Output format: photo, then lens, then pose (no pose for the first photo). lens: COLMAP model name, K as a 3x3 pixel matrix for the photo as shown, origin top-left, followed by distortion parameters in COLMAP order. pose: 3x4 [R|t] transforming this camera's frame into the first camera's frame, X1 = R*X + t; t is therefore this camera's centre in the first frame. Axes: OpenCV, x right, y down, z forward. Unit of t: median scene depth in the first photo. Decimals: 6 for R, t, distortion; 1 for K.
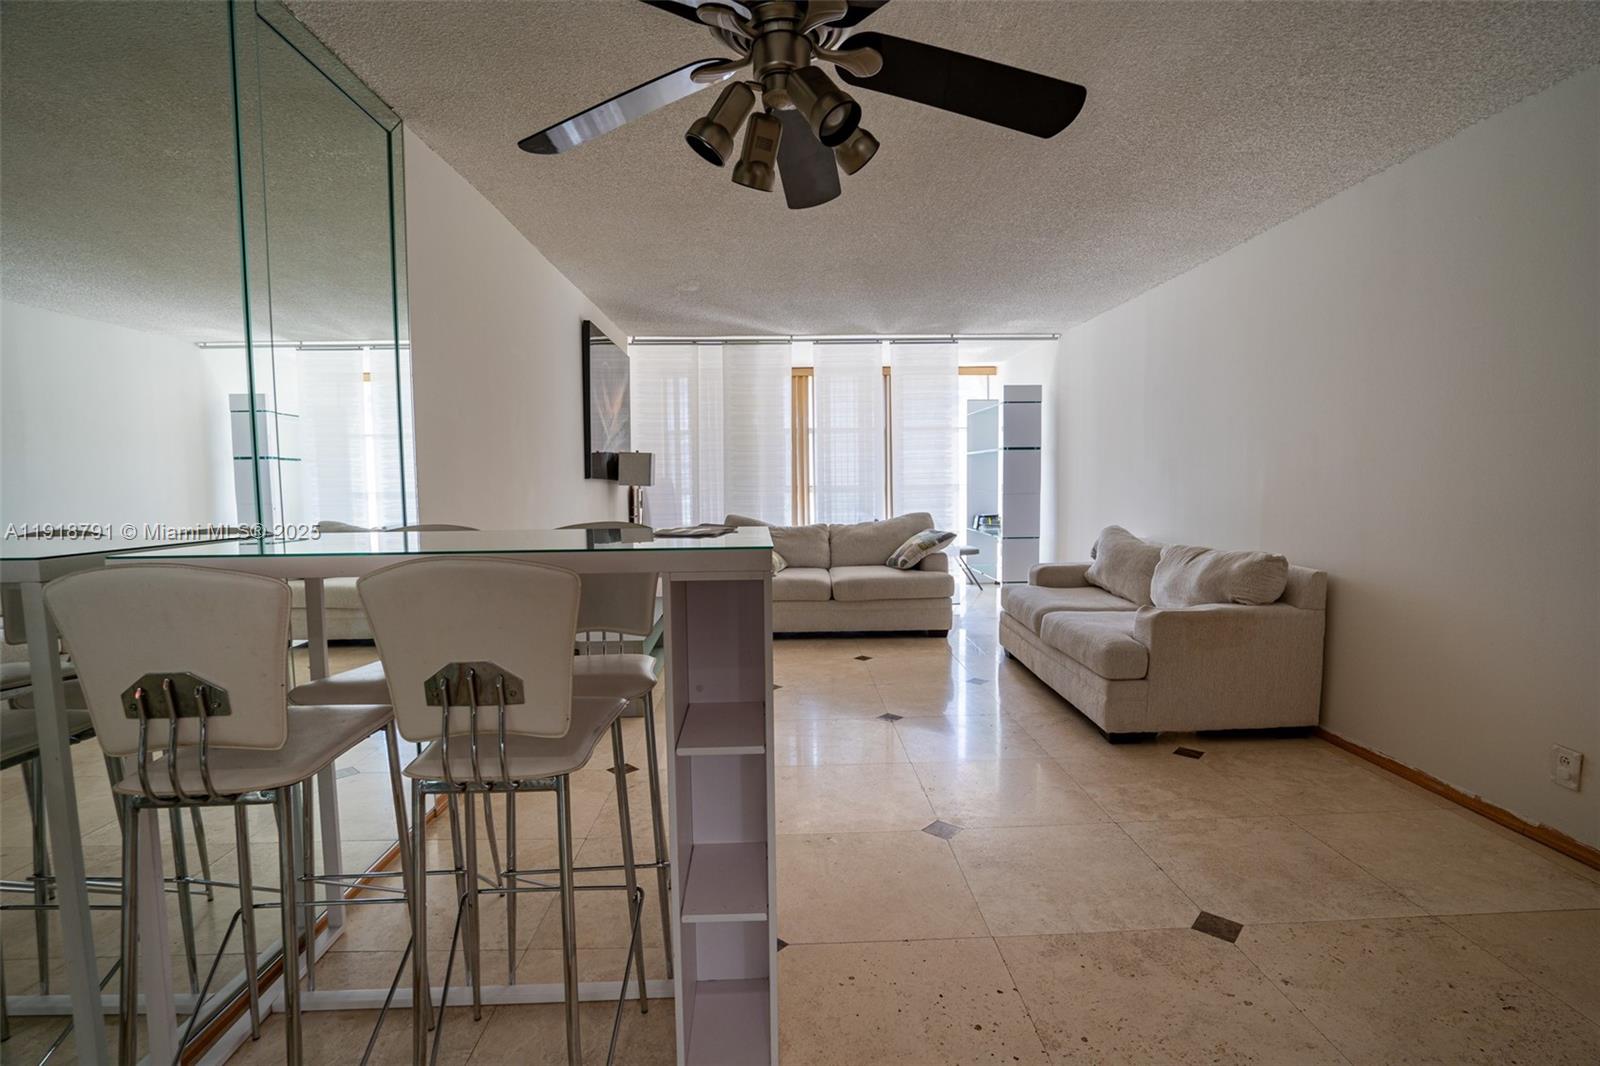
lens RADIAL K [[760.1, 0, 795.1], [0, 760.1, 531.9], [0, 0, 1]] dist [-0.001401, -0.000033]
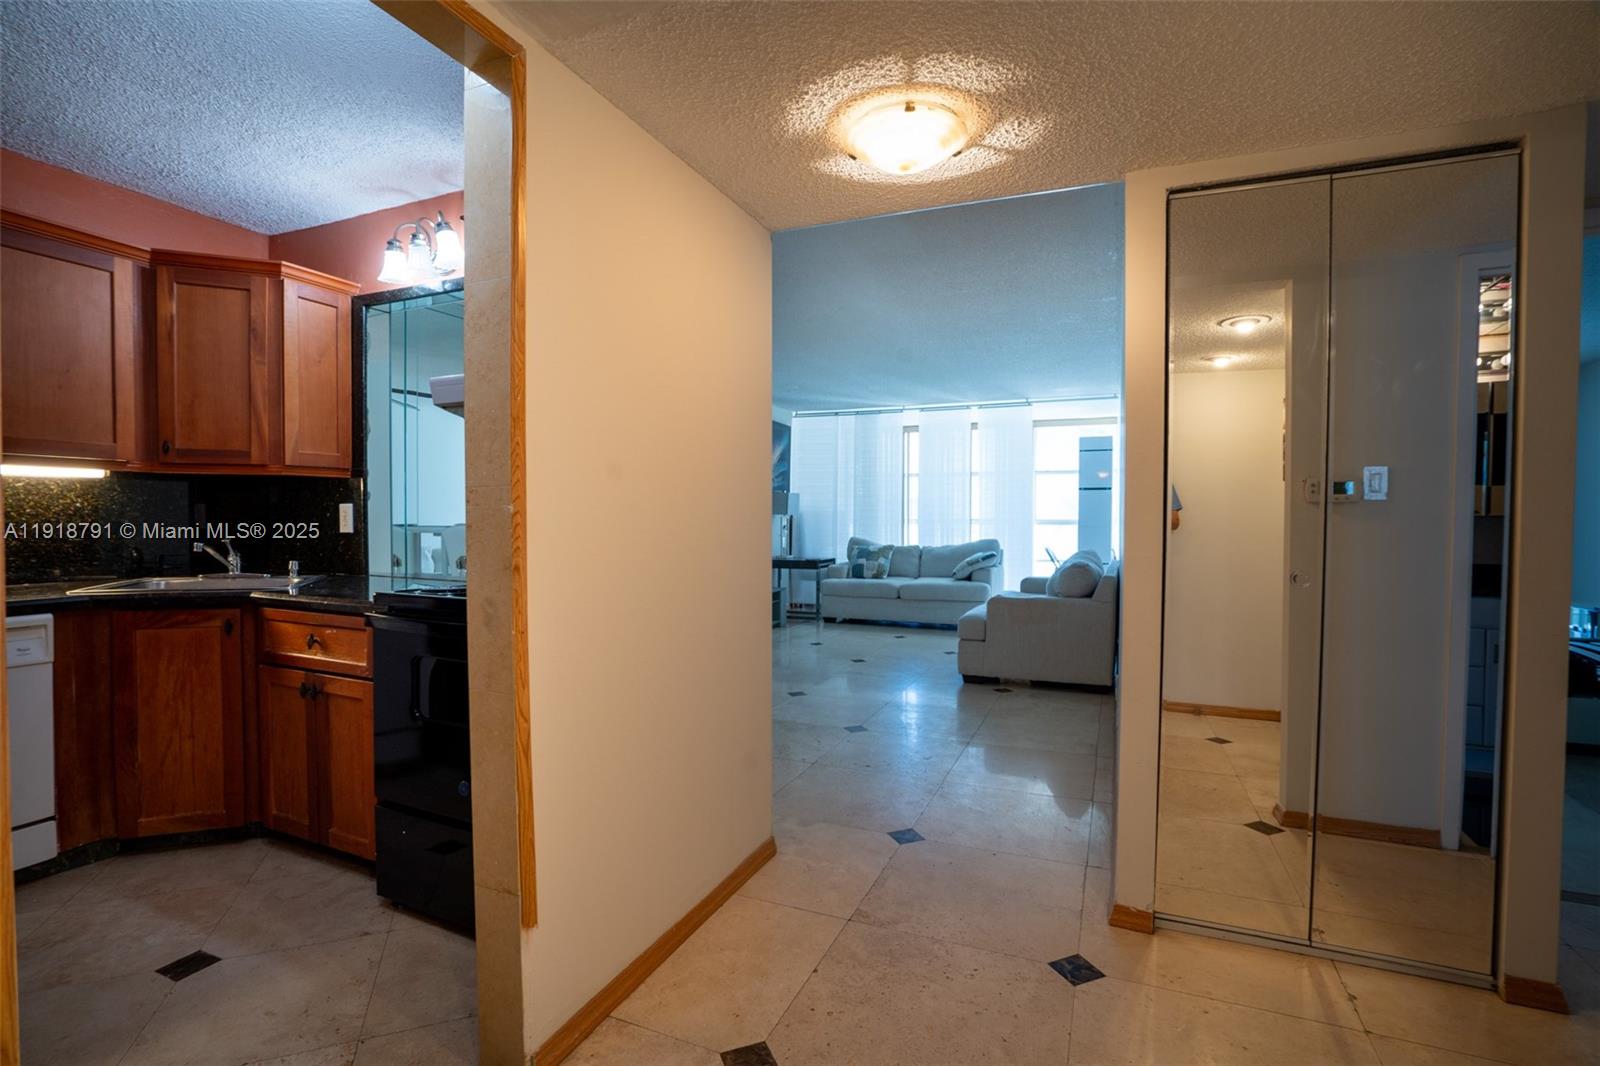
lens RADIAL K [[760.1, 0, 801.5], [0, 760.1, 531.6], [0, 0, 1]] dist [-0.001401, -0.000033]
pose [[0.909886, 0.023136, -0.414212, 0.399185], [-0.043574, 0.998251, -0.039960, 0.027340], [0.412563, 0.054408, 0.909303, -0.296110]]
